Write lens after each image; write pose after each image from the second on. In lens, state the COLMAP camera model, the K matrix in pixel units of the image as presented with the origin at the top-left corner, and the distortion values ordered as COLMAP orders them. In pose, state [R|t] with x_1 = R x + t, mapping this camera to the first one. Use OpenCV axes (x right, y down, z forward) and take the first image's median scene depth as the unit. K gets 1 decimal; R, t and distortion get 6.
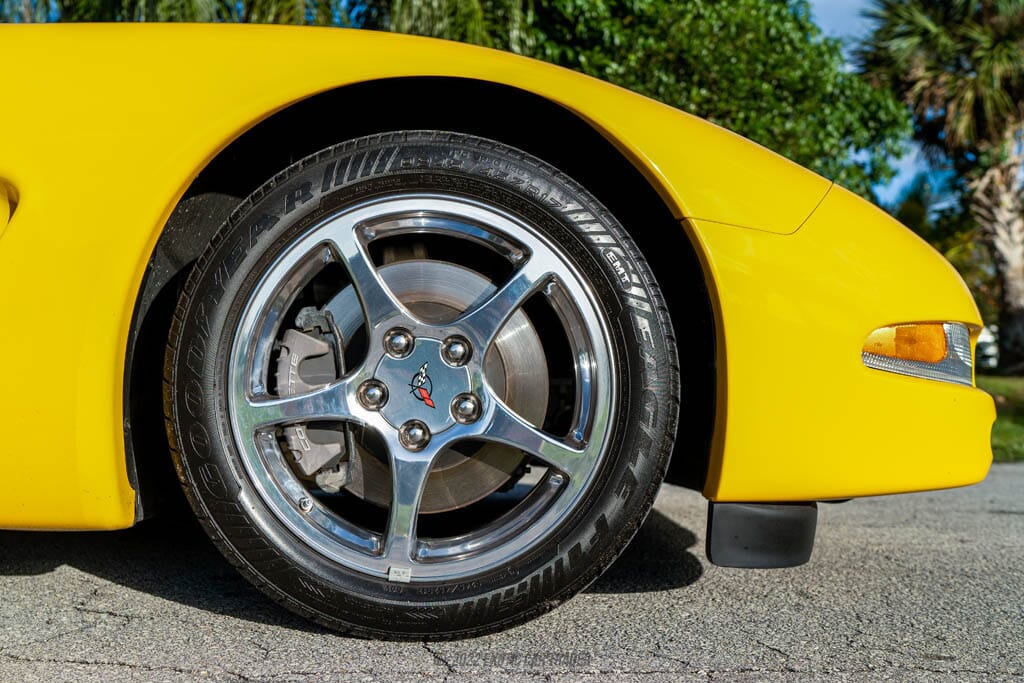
lens RADIAL K [[1447.5, 0, 512.0], [0, 1447.5, 341.0], [0, 0, 1]] dist [-0.060085, 0.000000]
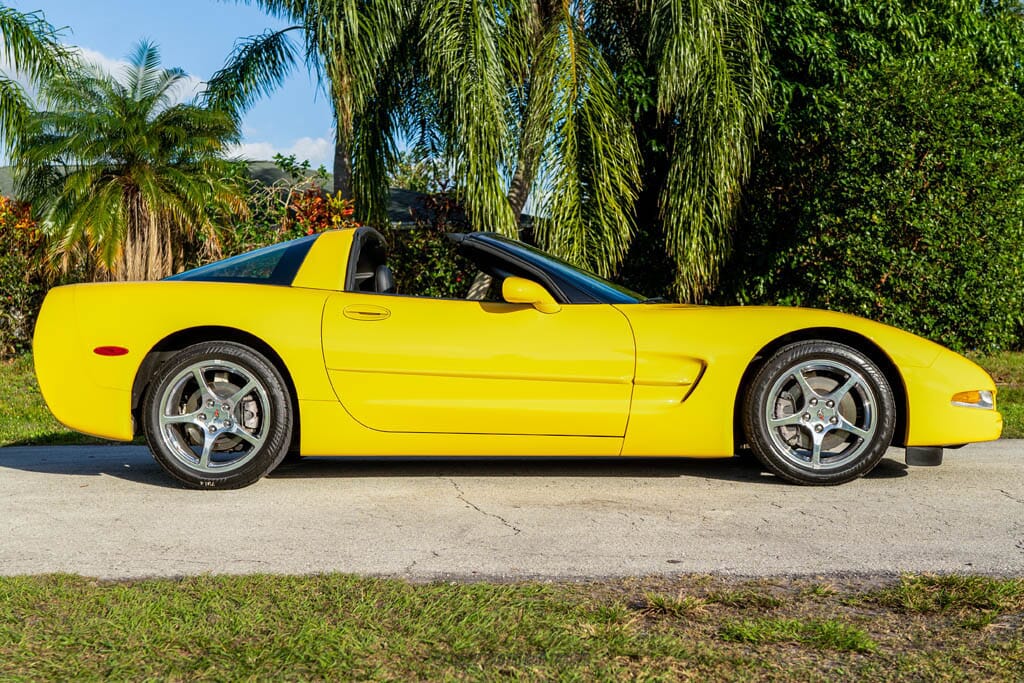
lens RADIAL K [[1447.5, 0, 511.0], [0, 1447.5, 344.1], [0, 0, 1]] dist [-0.060085, 0.000000]
pose [[0.987480, -0.028529, -0.155141, -0.248740], [0.030042, 0.999521, 0.007417, -0.181681], [0.154855, -0.011985, 0.987865, -2.495382]]
